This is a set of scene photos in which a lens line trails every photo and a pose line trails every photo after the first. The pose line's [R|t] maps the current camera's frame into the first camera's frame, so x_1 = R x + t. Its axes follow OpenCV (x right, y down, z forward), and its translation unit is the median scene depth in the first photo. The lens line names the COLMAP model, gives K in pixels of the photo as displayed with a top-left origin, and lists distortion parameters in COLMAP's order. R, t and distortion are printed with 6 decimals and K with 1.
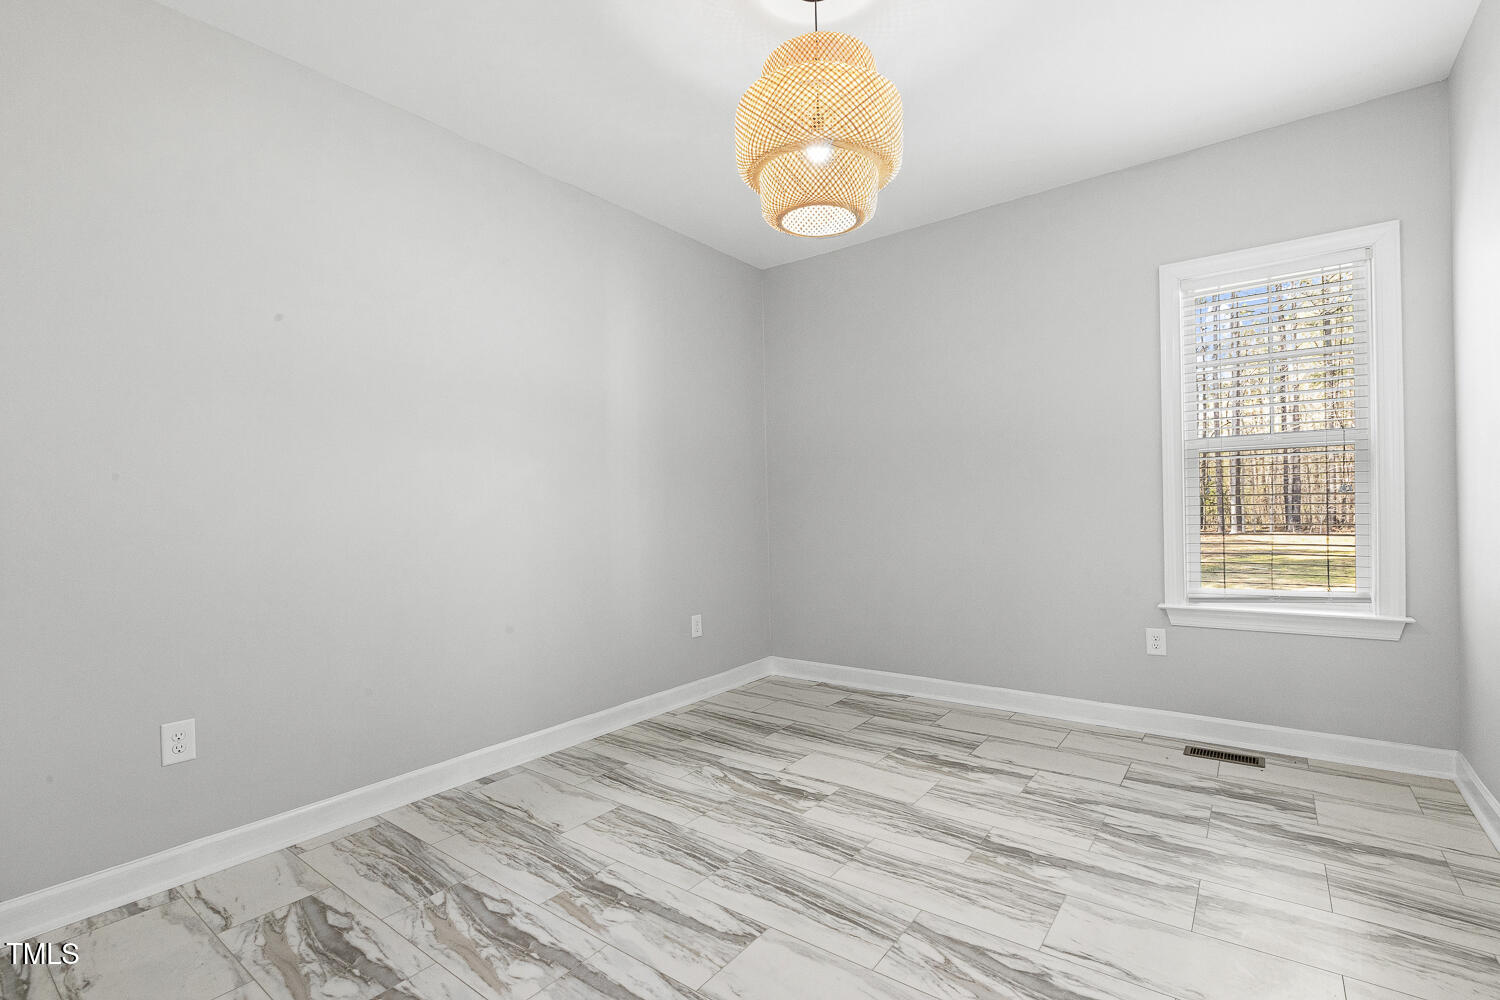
lens RADIAL K [[689.6, 0, 749.2], [0, 689.6, 504.0], [0, 0, 1]] dist [-0.007517, -0.001485]
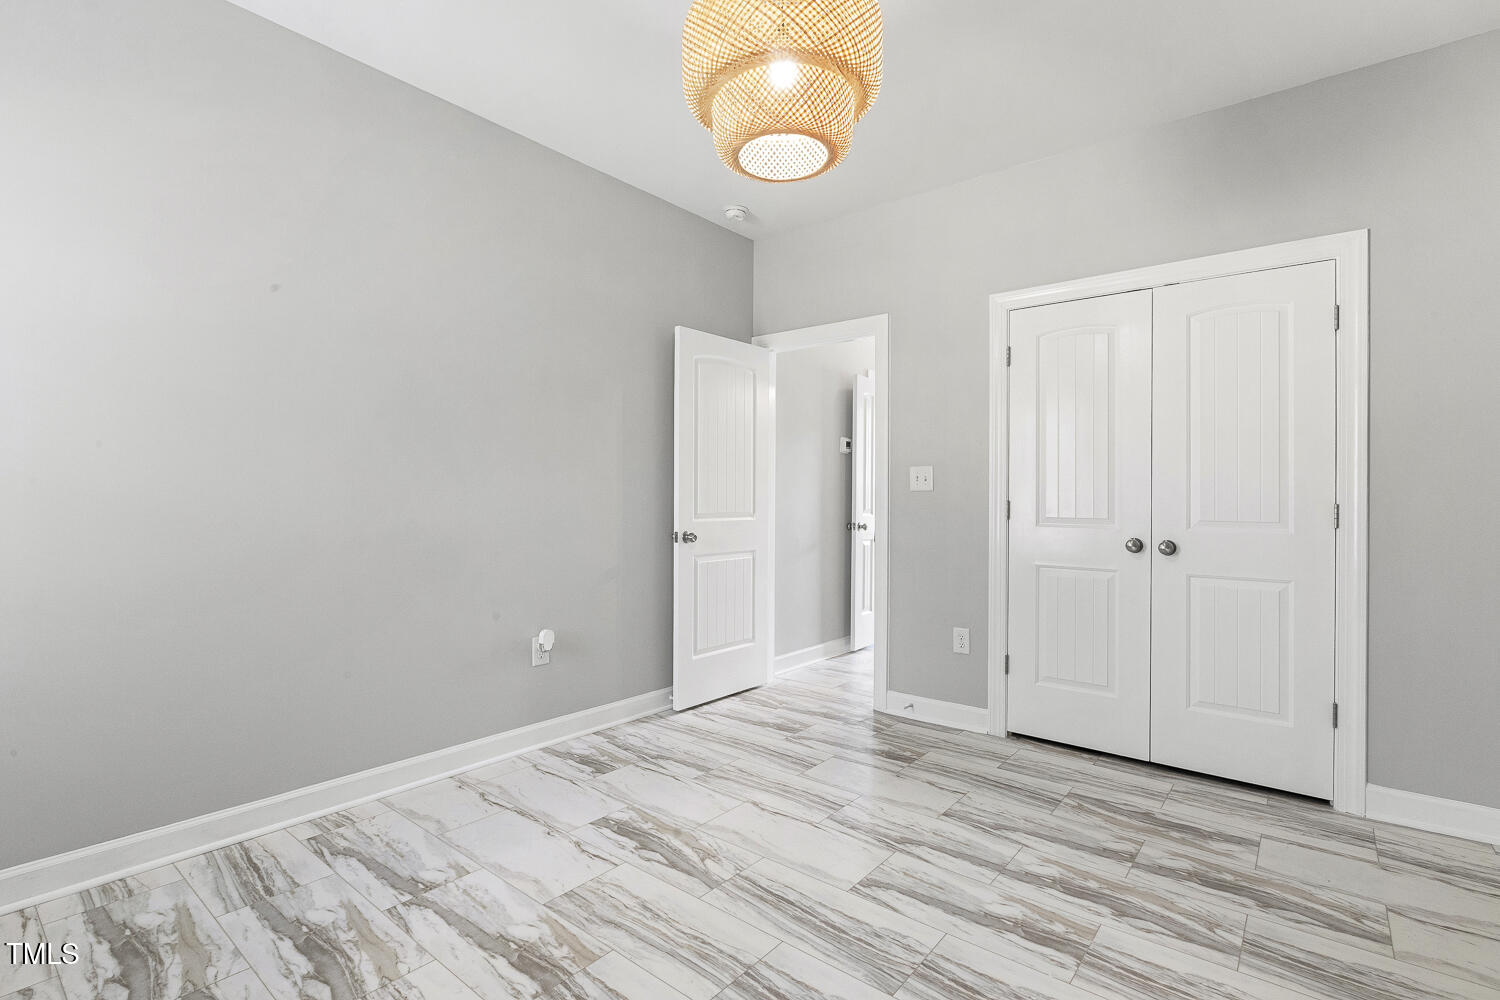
lens RADIAL K [[689.6, 0, 749.7], [0, 689.6, 499.9], [0, 0, 1]] dist [-0.007517, -0.001485]
pose [[-0.999250, 0.014618, 0.035857, 0.127921], [0.014574, 0.999893, -0.001509, 0.004987], [-0.035875, -0.000985, -0.999356, 1.972617]]
